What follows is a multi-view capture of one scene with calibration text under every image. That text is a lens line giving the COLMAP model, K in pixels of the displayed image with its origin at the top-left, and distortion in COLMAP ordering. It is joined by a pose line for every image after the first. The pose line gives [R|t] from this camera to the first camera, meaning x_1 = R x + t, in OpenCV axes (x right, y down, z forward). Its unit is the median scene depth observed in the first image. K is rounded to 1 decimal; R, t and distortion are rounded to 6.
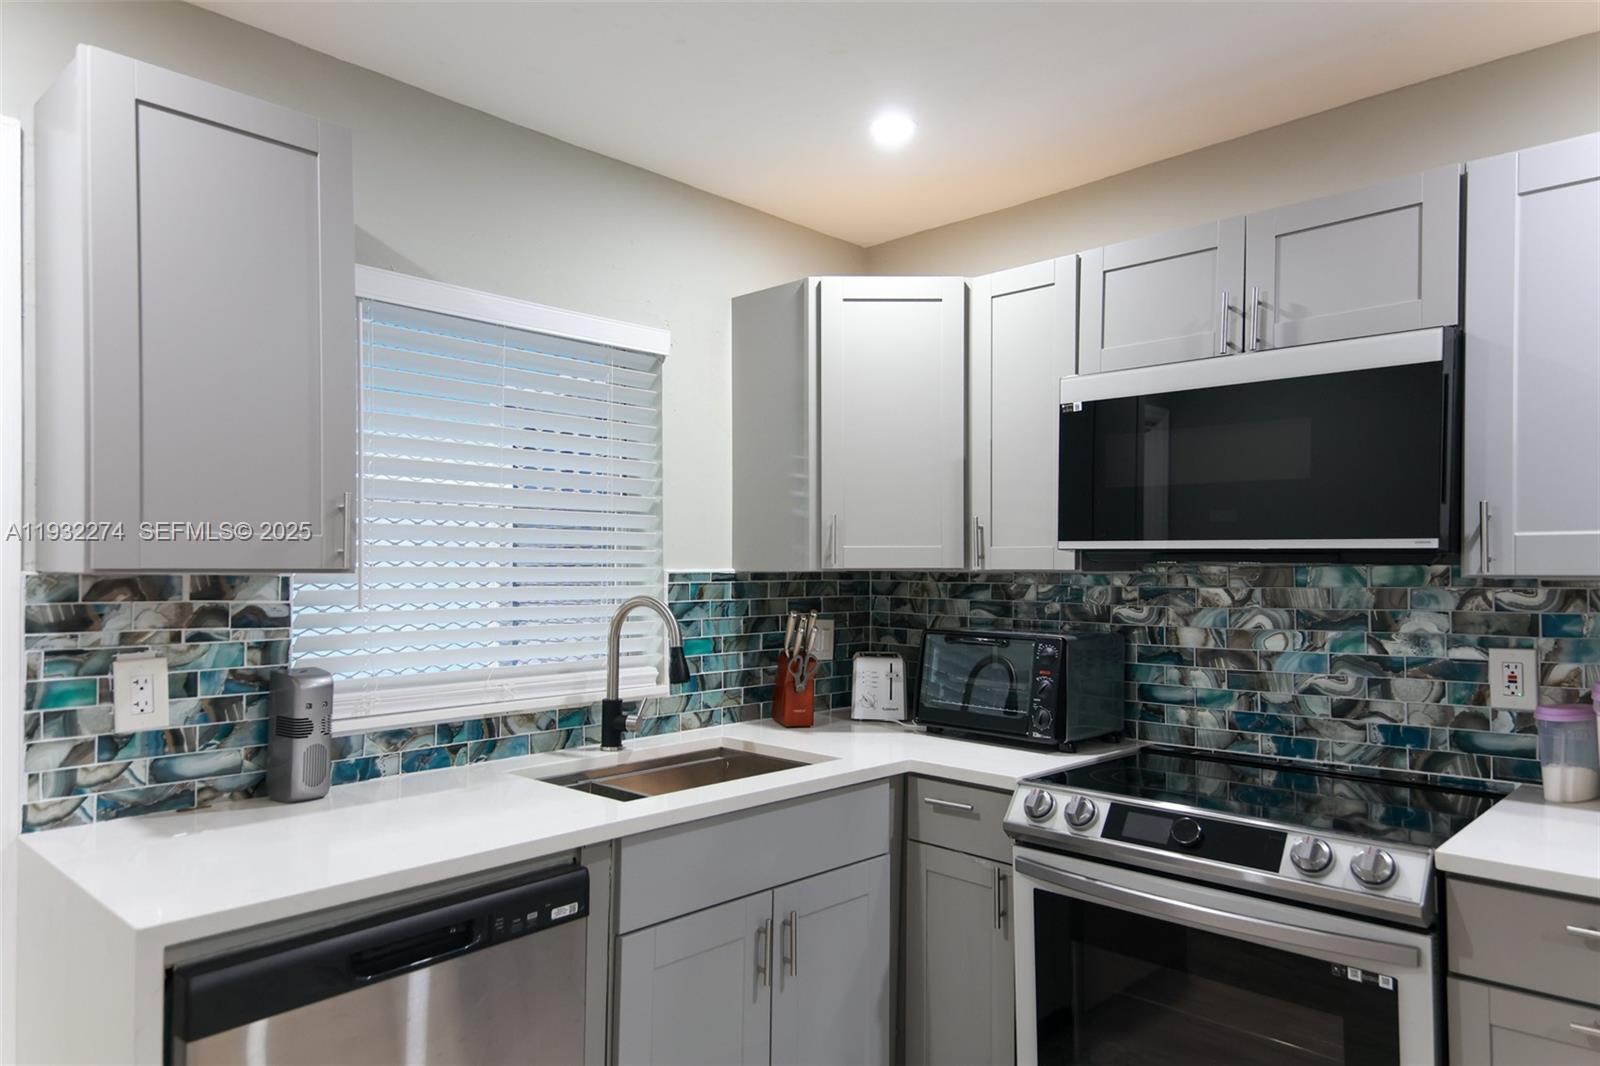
lens RADIAL K [[1030.2, 0, 798.3], [0, 1030.2, 561.6], [0, 0, 1]] dist [0.072640, -0.048381]
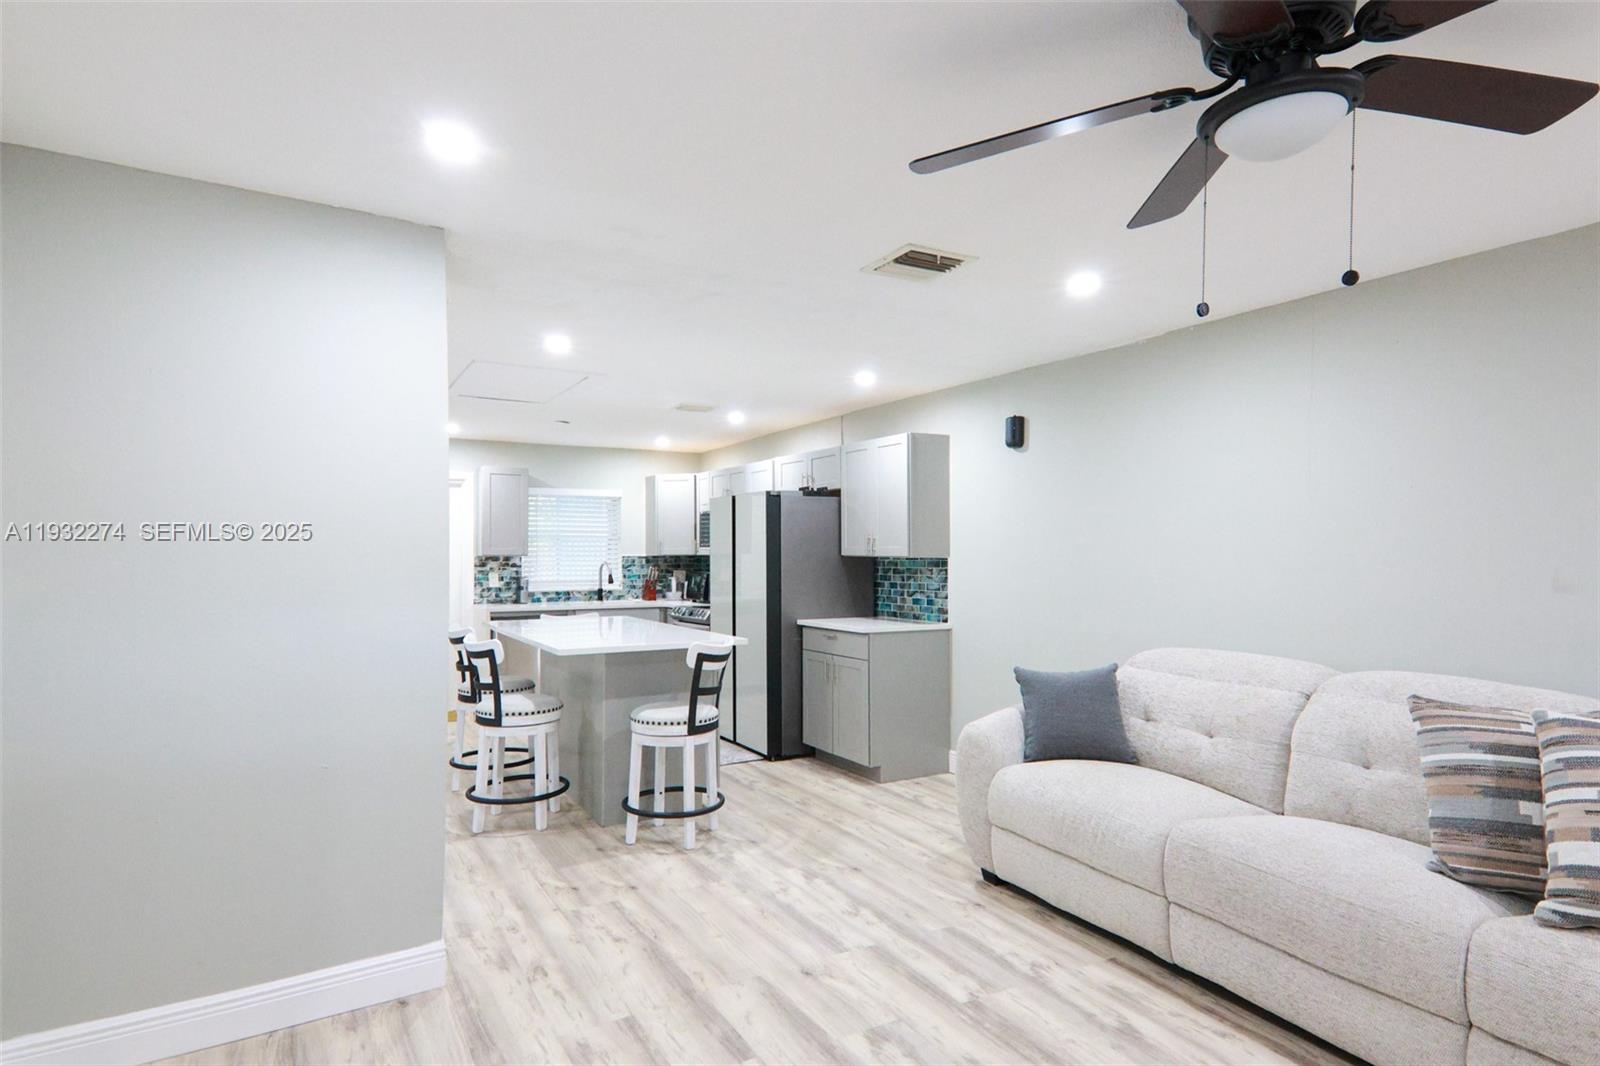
lens RADIAL K [[976.1, 0, 833.7], [0, 976.1, 540.9], [0, 0, 1]] dist [-0.001350, -0.000134]
pose [[0.960624, -0.007421, -0.277751, 2.161941], [0.004924, 0.999941, -0.009683, -0.007852], [0.277807, 0.007934, 0.960604, -2.934304]]
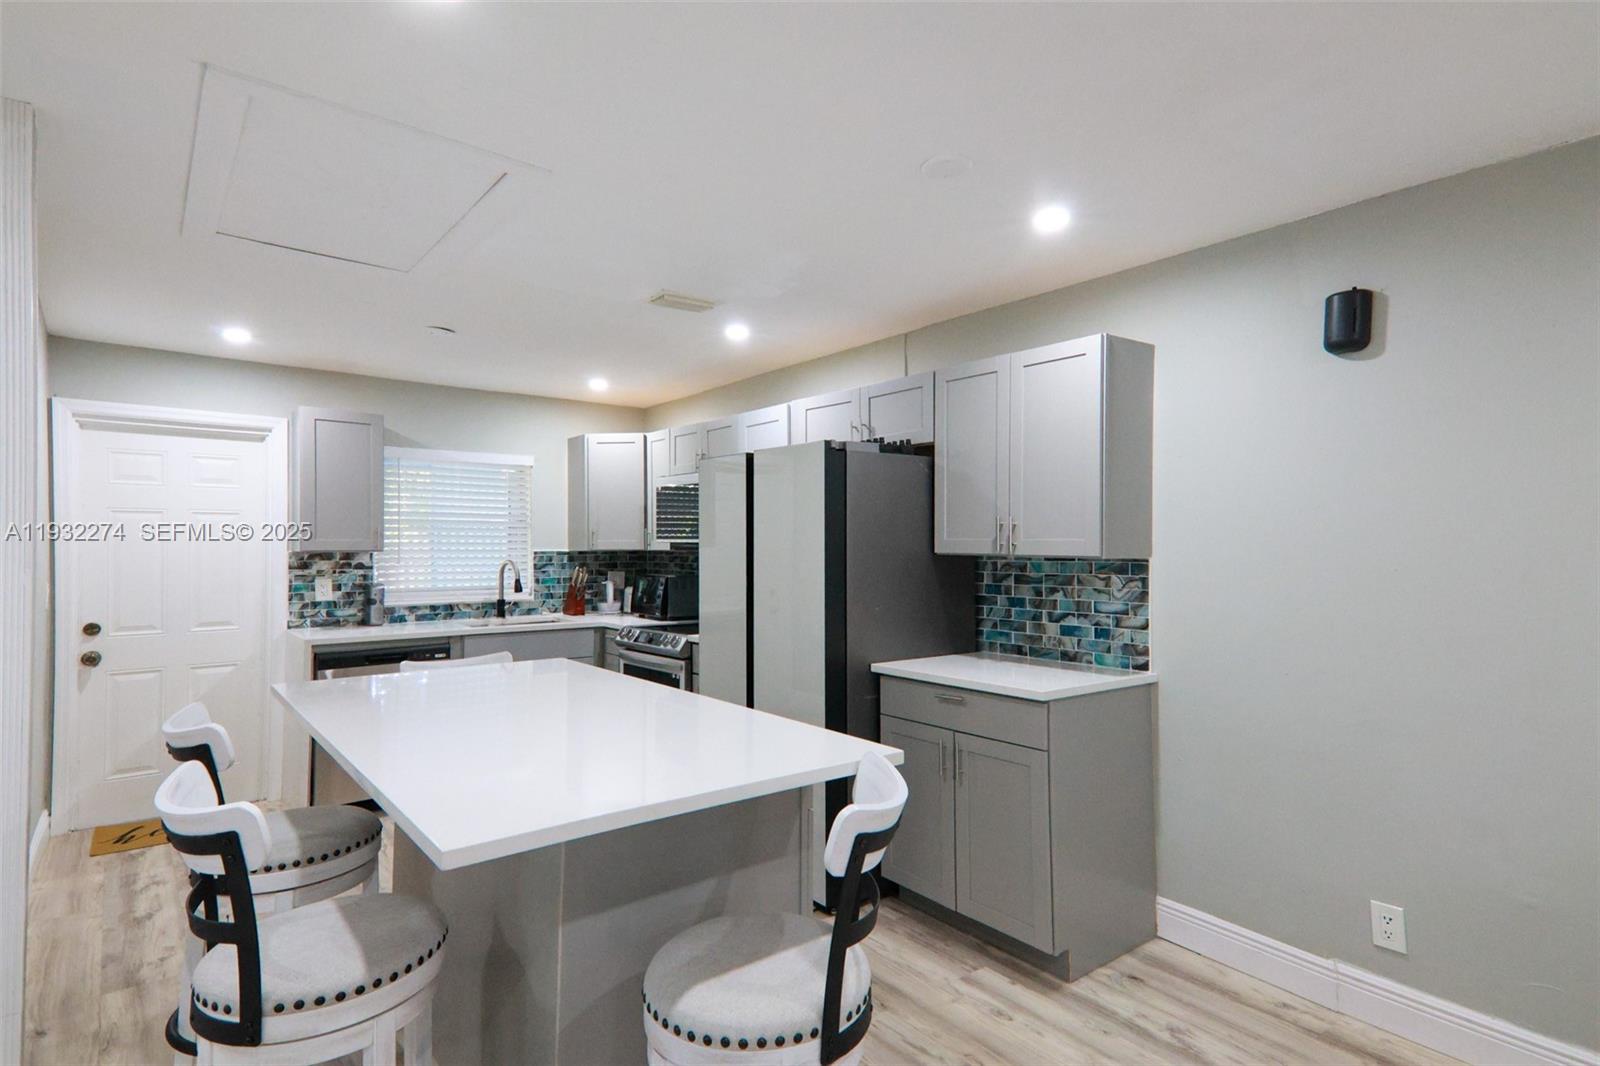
lens RADIAL K [[829.0, 0, 810.1], [0, 829.0, 541.1], [0, 0, 1]] dist [0.055853, -0.001731]
pose [[0.991124, -0.001953, -0.132926, 1.134648], [0.001724, 0.999997, -0.001835, -0.013193], [0.132929, 0.001589, 0.991124, -1.293912]]
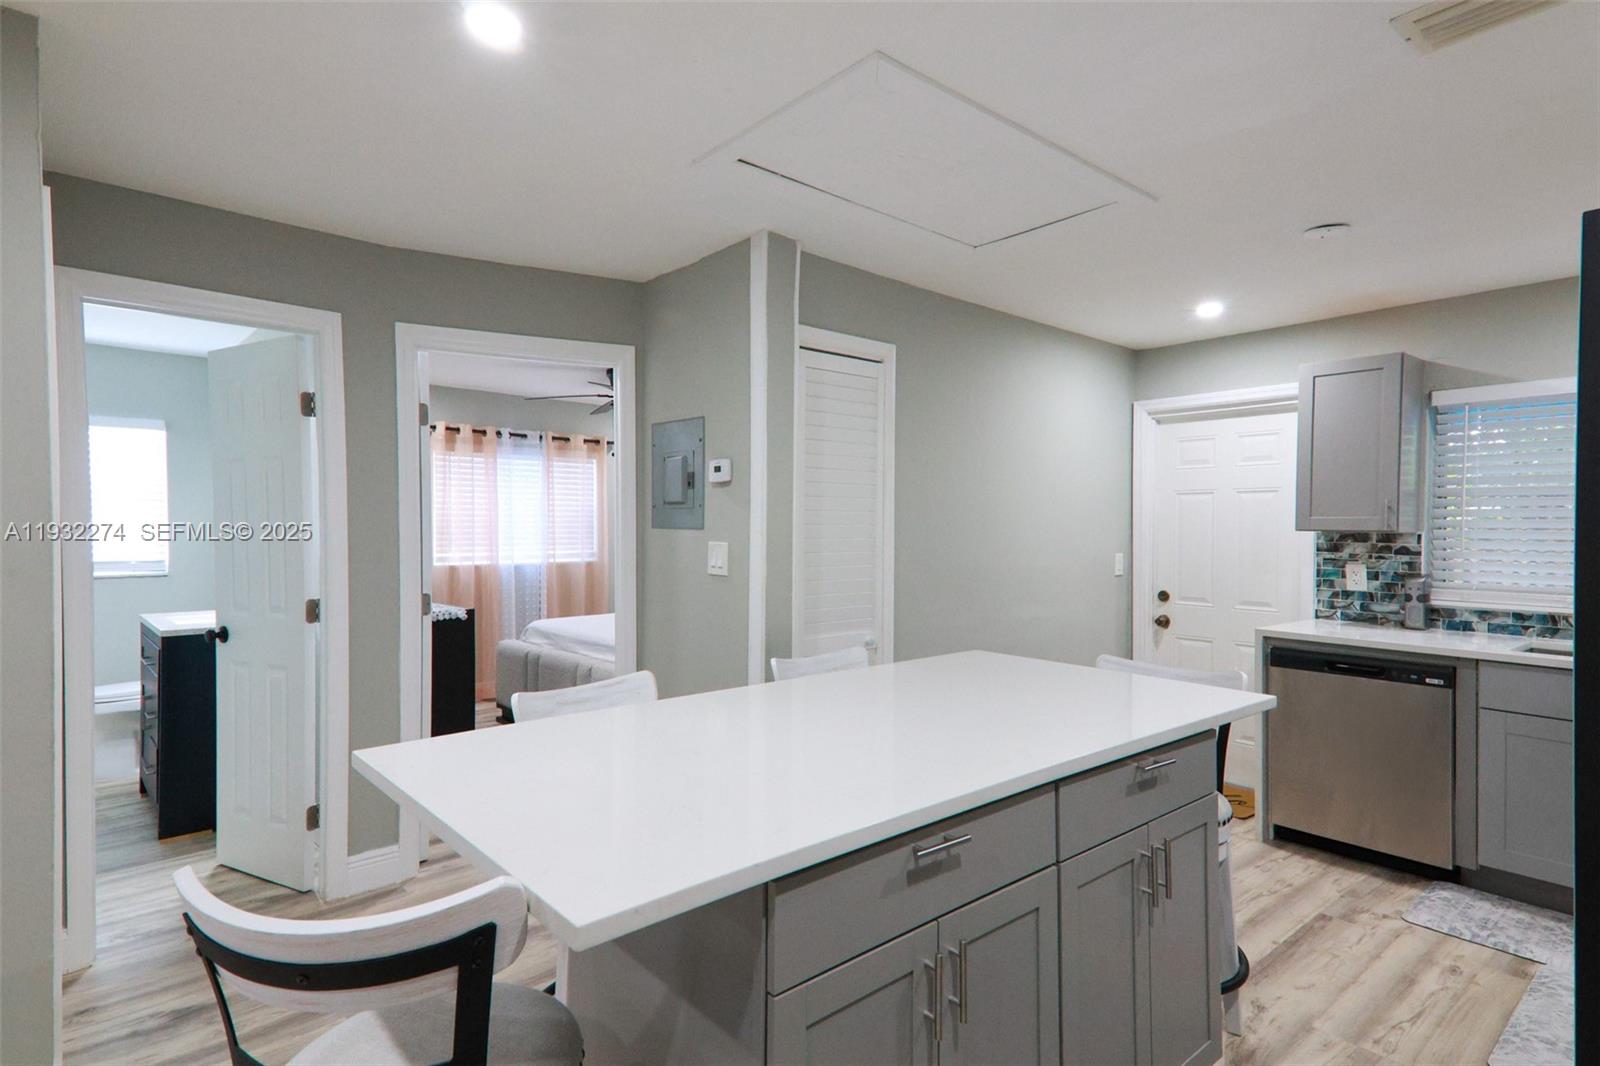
lens RADIAL K [[829.0, 0, 810.1], [0, 829.0, 541.1], [0, 0, 1]] dist [0.055853, -0.001731]
pose [[-0.110205, 0.020735, -0.993693, 1.599529], [0.000324, 0.999783, 0.020826, -0.010399], [0.993909, 0.001973, -0.110188, -0.139665]]
